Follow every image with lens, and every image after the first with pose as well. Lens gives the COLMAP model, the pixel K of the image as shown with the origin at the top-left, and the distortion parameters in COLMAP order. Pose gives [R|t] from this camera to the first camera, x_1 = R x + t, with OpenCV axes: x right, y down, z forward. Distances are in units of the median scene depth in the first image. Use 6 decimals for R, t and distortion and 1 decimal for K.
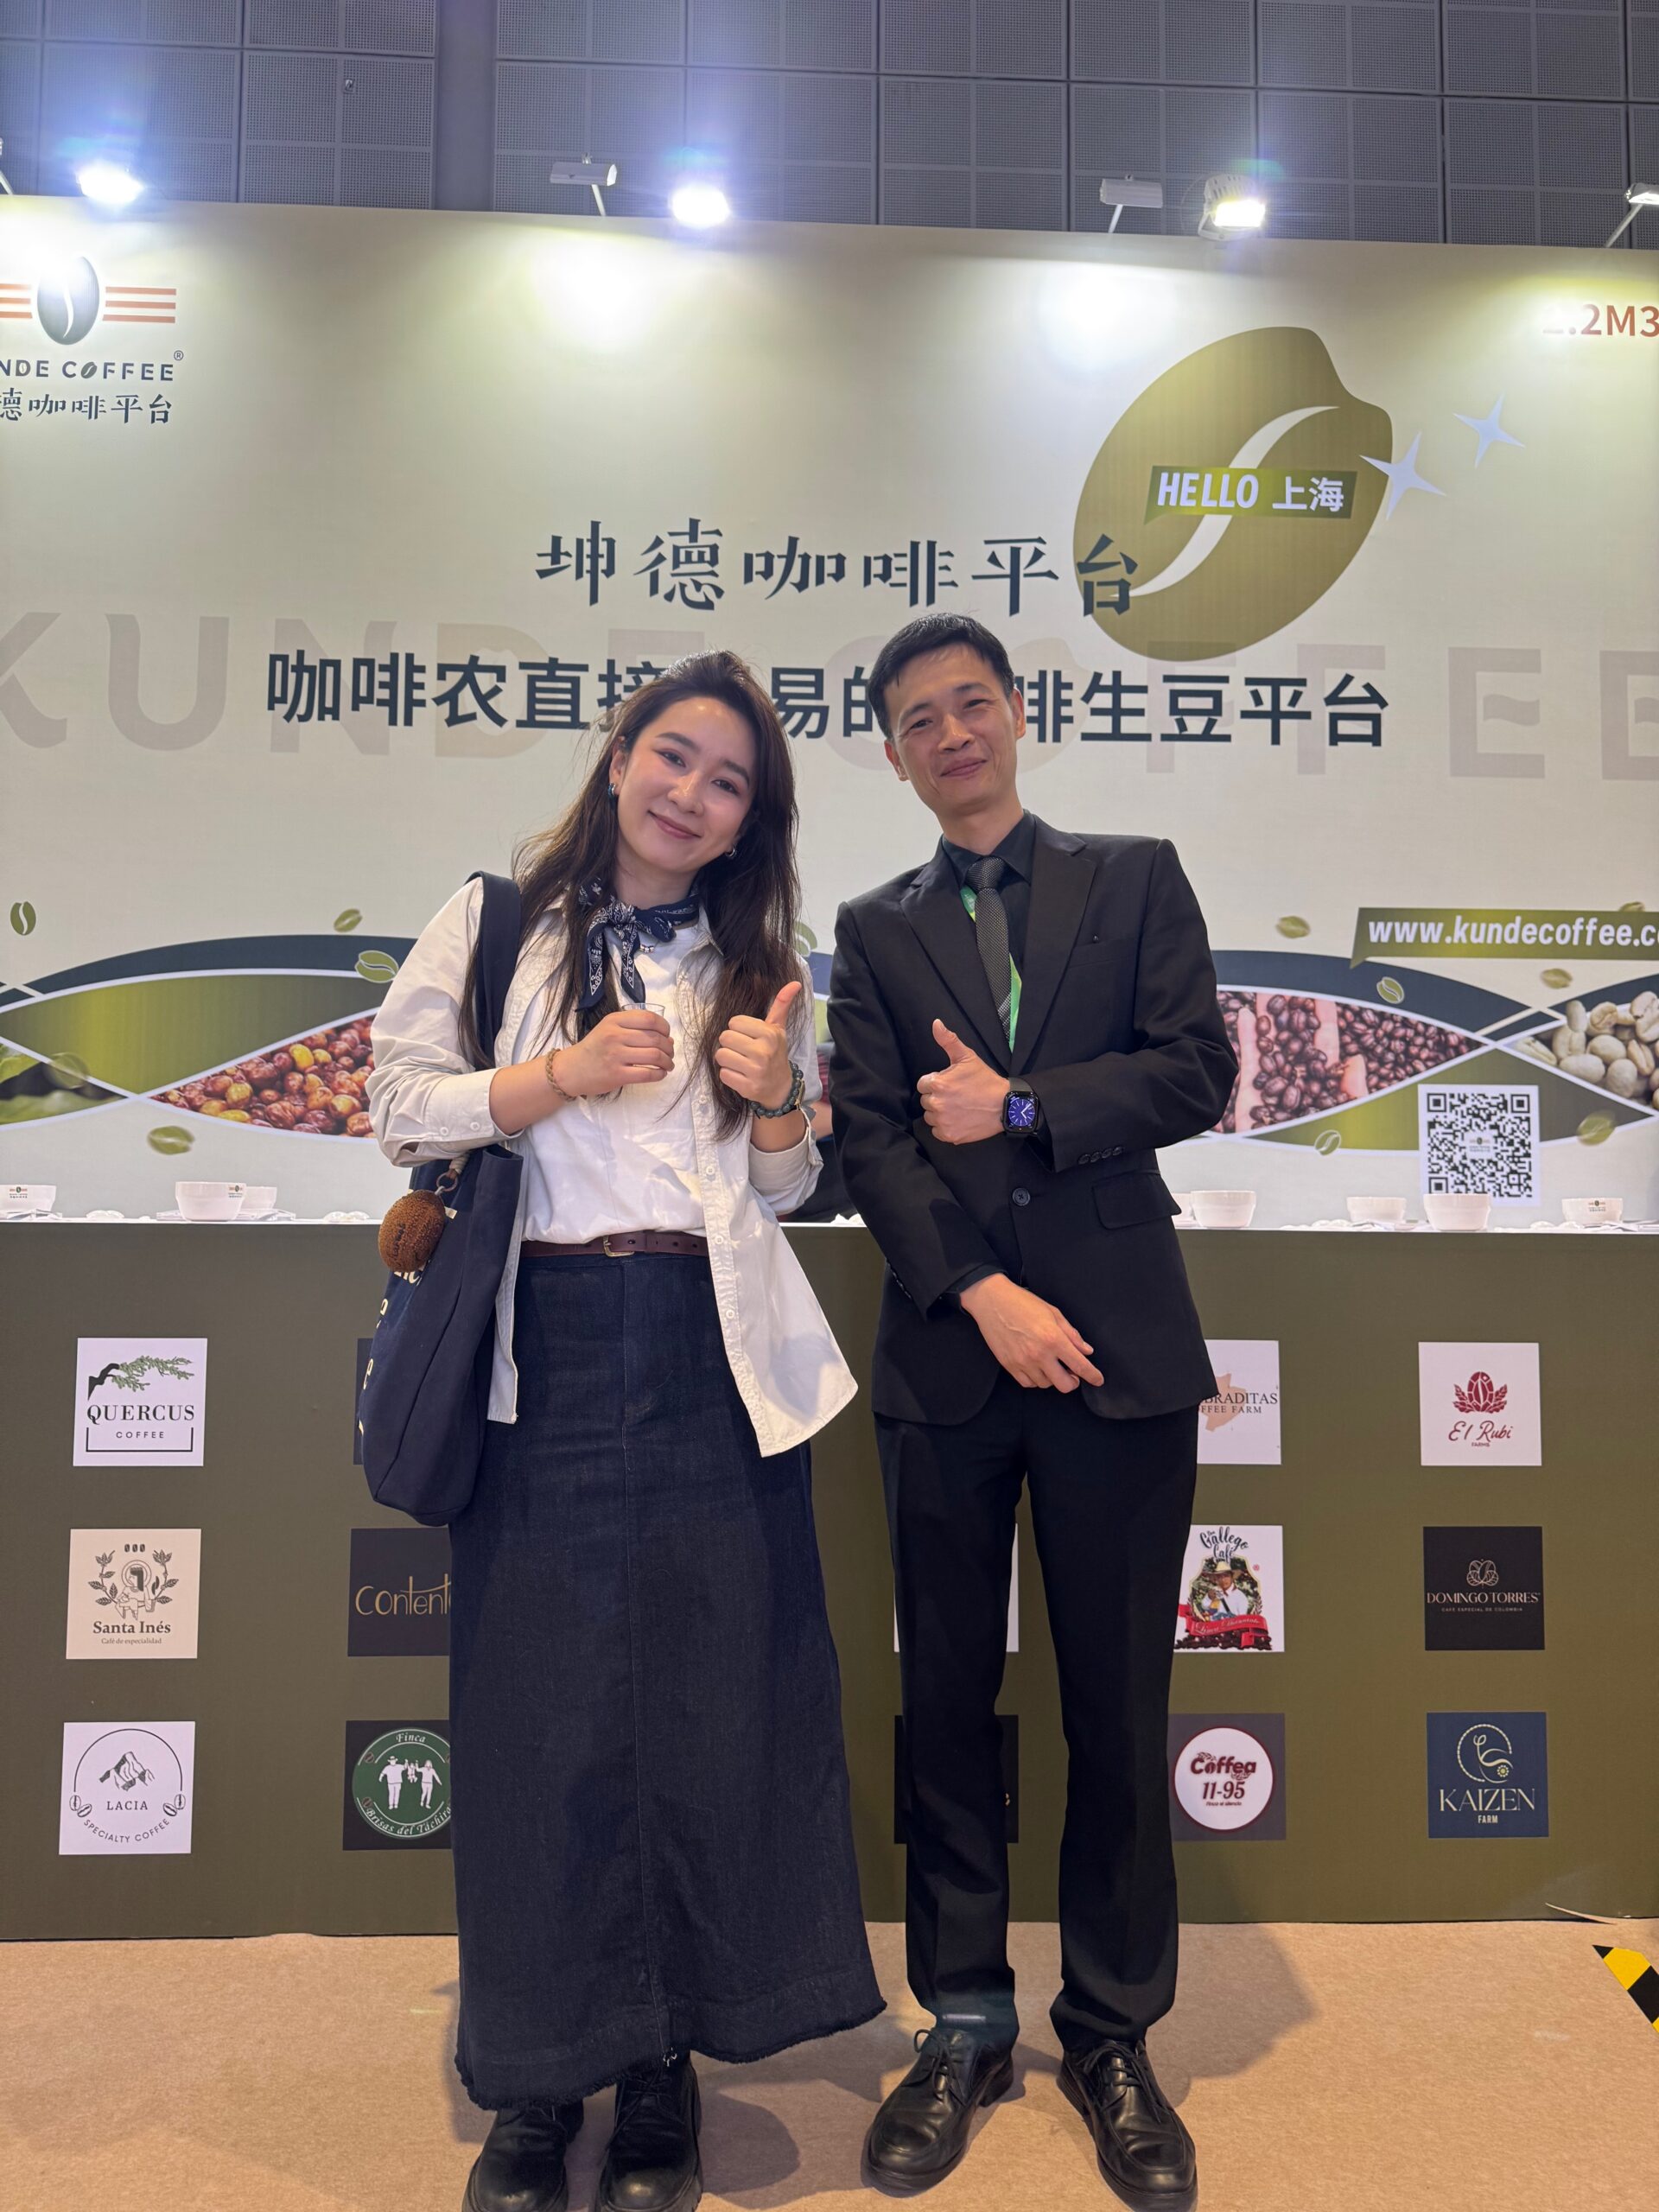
lens RADIAL K [[1554.7, 0, 815.0], [0, 1554.7, 1105.6], [0, 0, 1]] dist [0.112570, -0.195207]
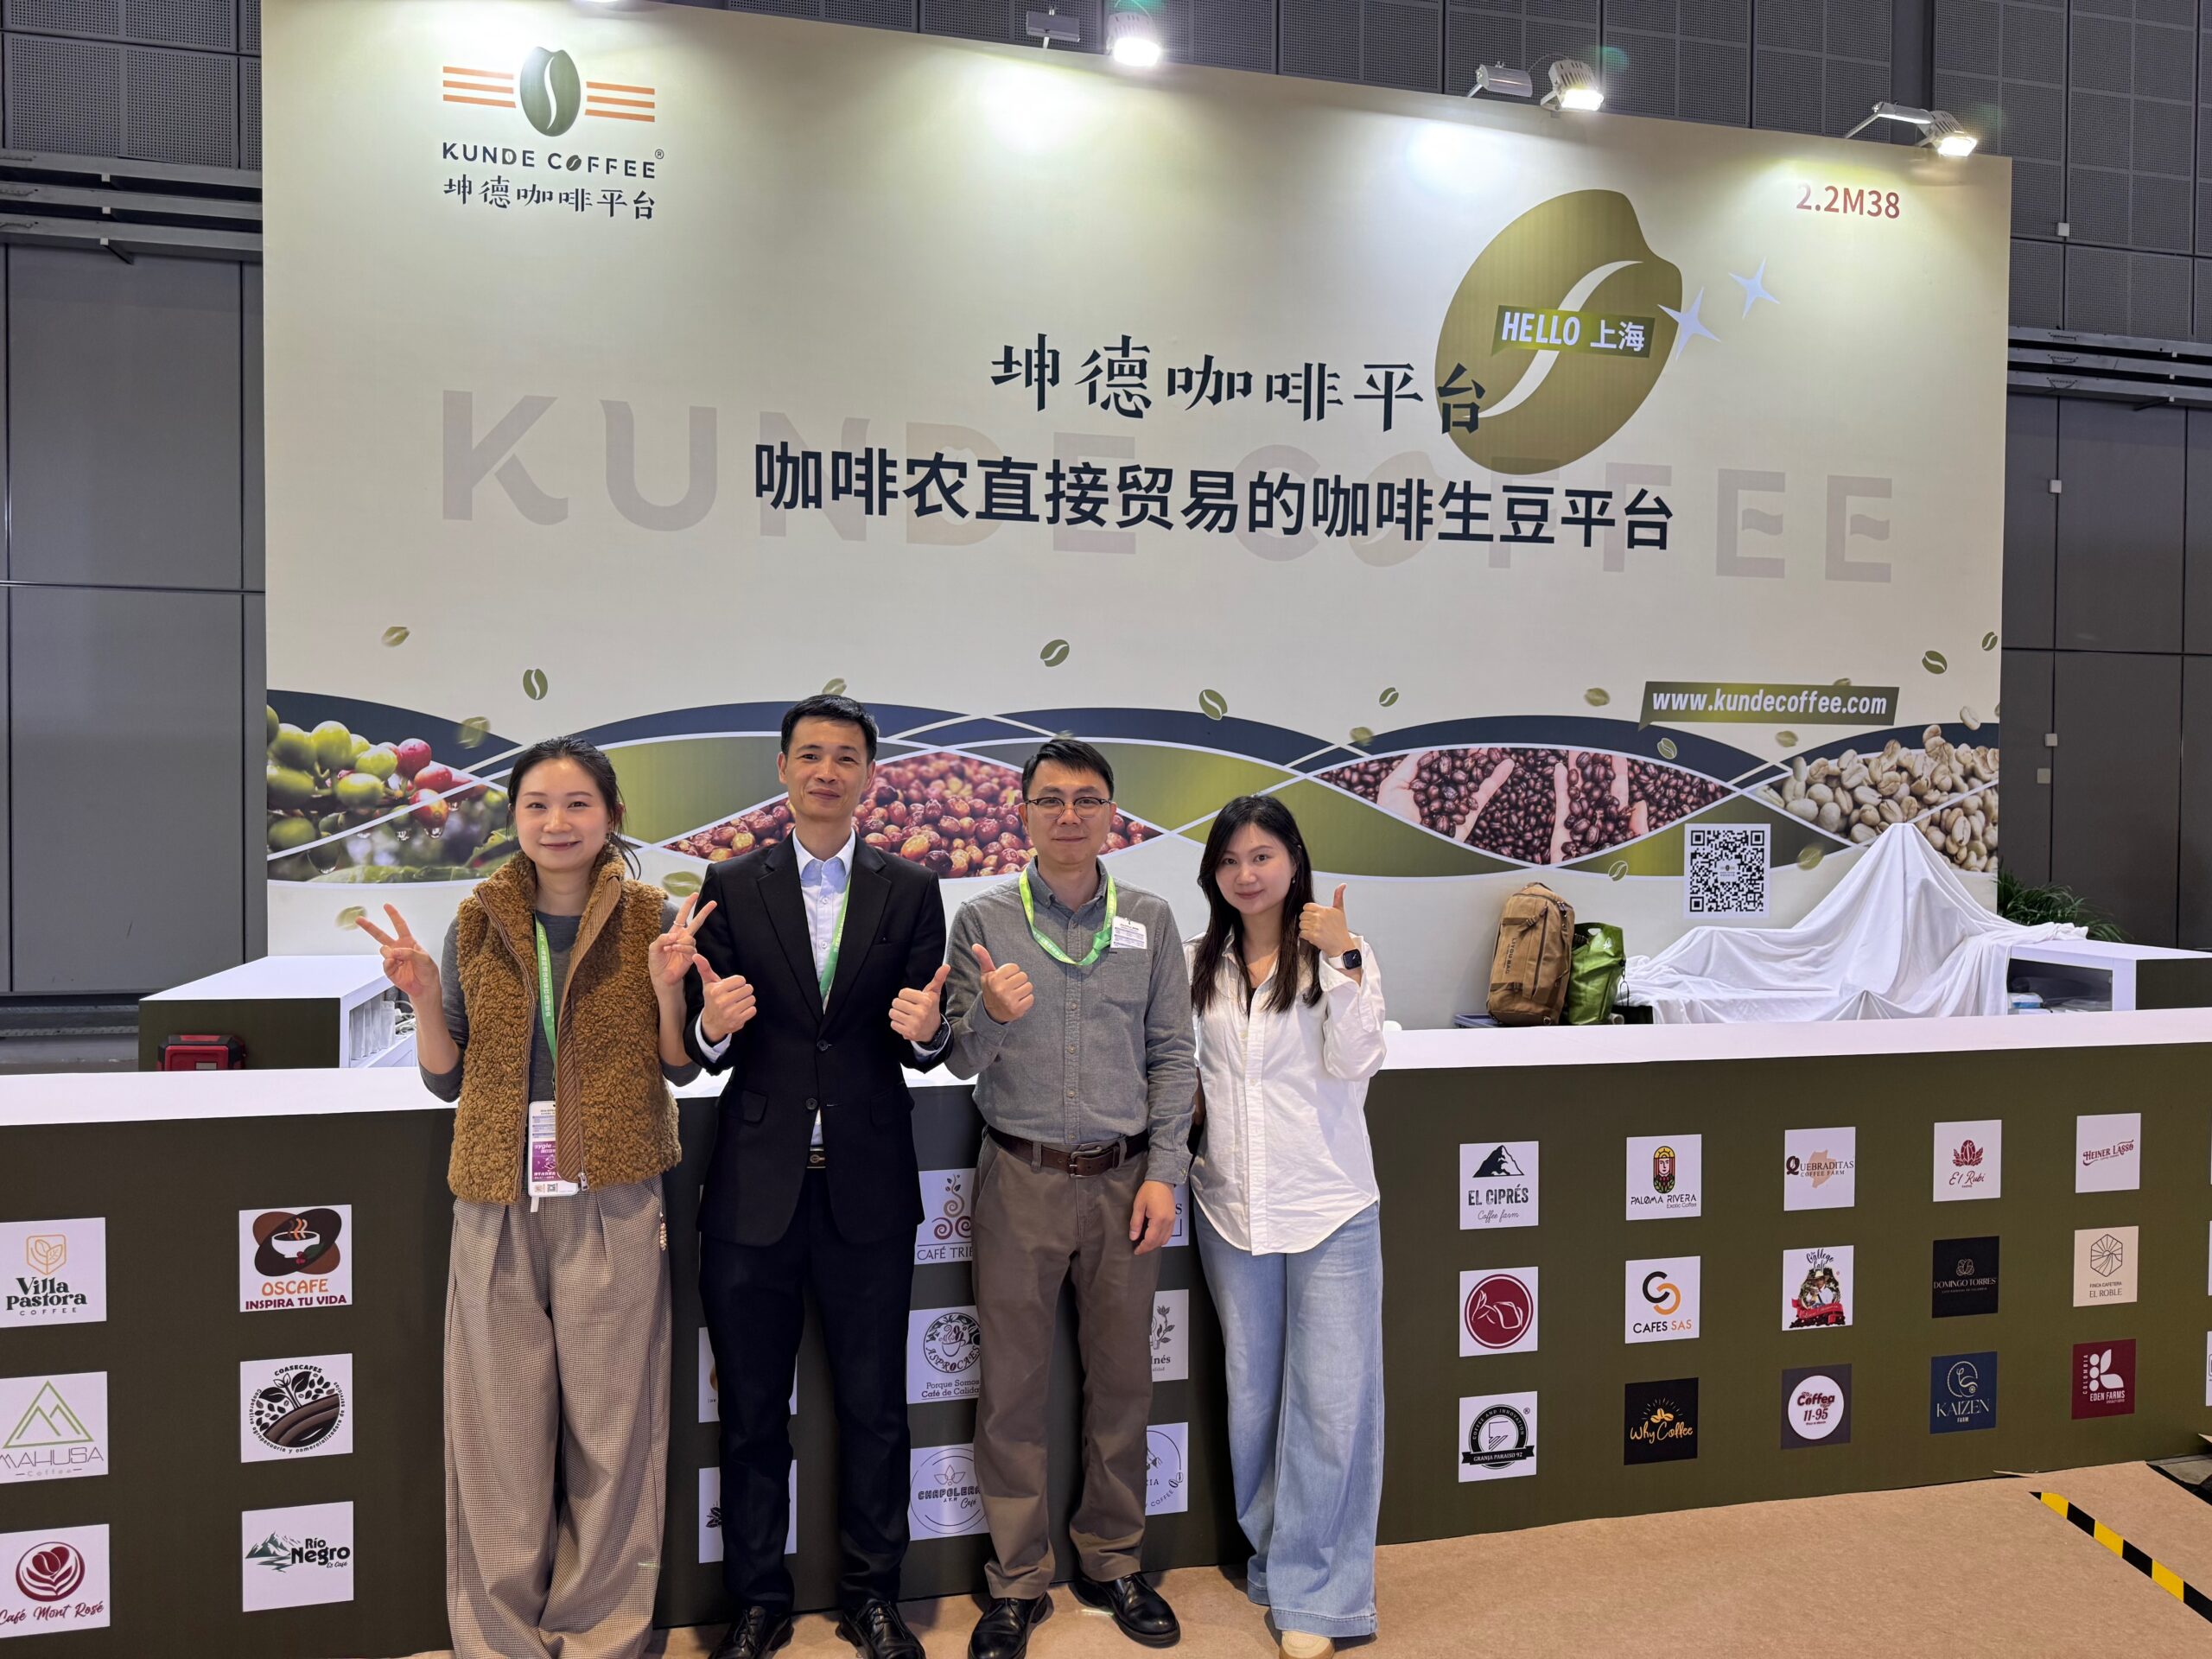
lens RADIAL K [[1532.1, 0, 1106.0], [0, 1532.1, 829.5], [0, 0, 1]] dist [0.141068, -0.264352]
pose [[0.983658, -0.005850, 0.179952, -0.297109], [-0.010162, 0.996075, 0.087924, -0.113351], [-0.179760, -0.088316, 0.979738, -0.137653]]
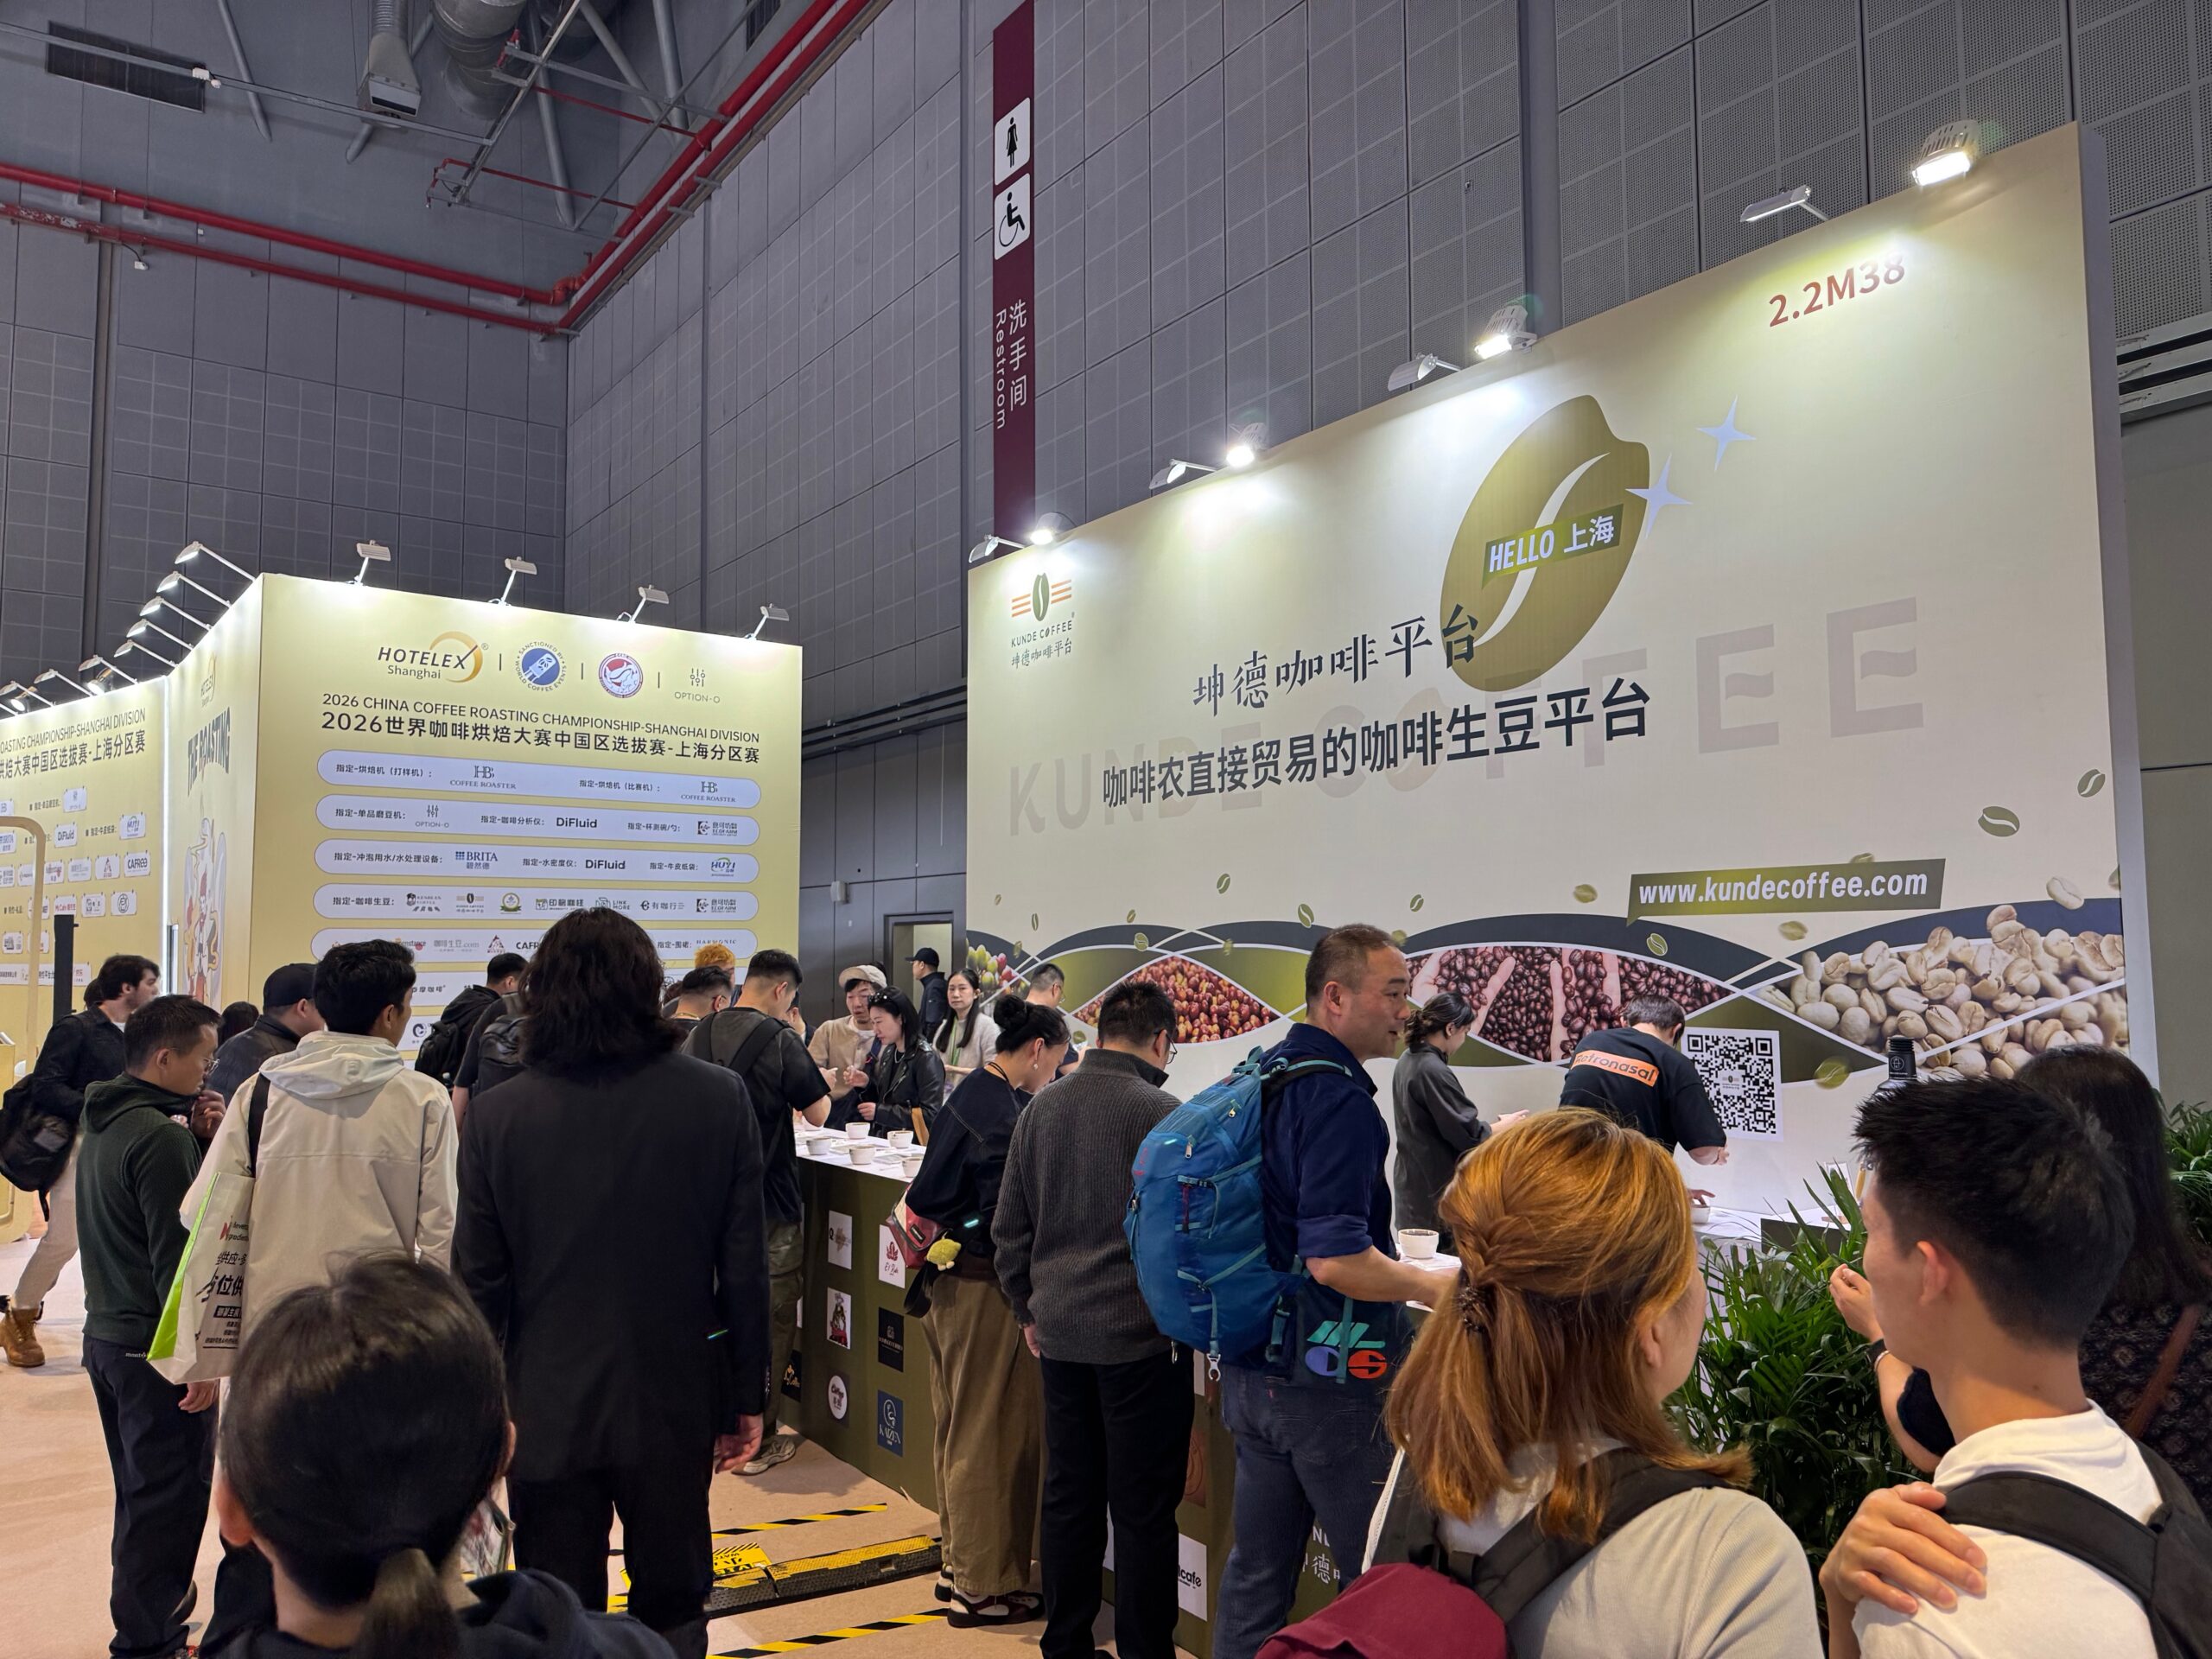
lens RADIAL K [[1532.1, 0, 1106.0], [0, 1532.1, 829.5], [0, 0, 1]] dist [0.141068, -0.264352]
pose [[0.543453, -0.077420, -0.835862, 1.116640], [0.067371, 0.996548, -0.048500, -0.130125], [0.836732, -0.029955, 0.546793, 0.027962]]
